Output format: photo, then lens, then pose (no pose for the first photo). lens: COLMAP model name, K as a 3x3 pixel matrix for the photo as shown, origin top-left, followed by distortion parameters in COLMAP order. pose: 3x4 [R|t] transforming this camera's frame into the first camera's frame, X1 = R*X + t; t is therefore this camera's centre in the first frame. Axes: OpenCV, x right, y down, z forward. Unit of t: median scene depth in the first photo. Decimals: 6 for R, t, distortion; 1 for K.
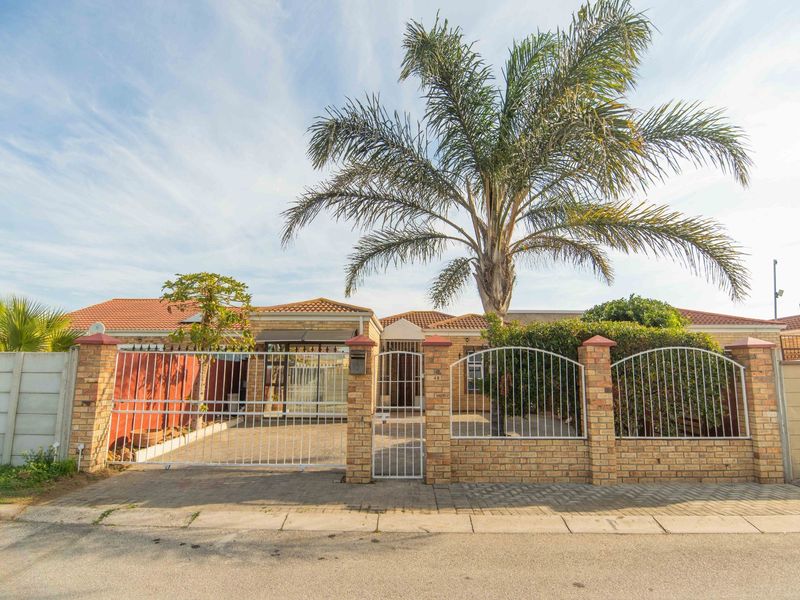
lens RADIAL K [[400.2, 0, 400.7], [0, 400.2, 308.7], [0, 0, 1]] dist [-0.004986, -0.012908]
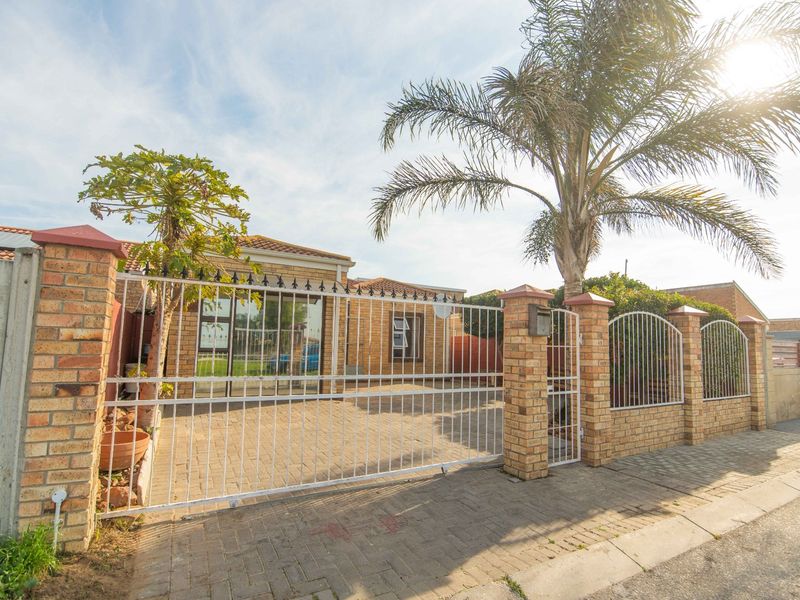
lens RADIAL K [[400.2, 0, 400.7], [0, 400.2, 308.7], [0, 0, 1]] dist [-0.004986, -0.012908]
pose [[0.862684, 0.061783, 0.501955, -0.700874], [-0.093832, 0.994831, 0.038815, 0.106375], [-0.496962, -0.080584, 0.864023, 0.476500]]
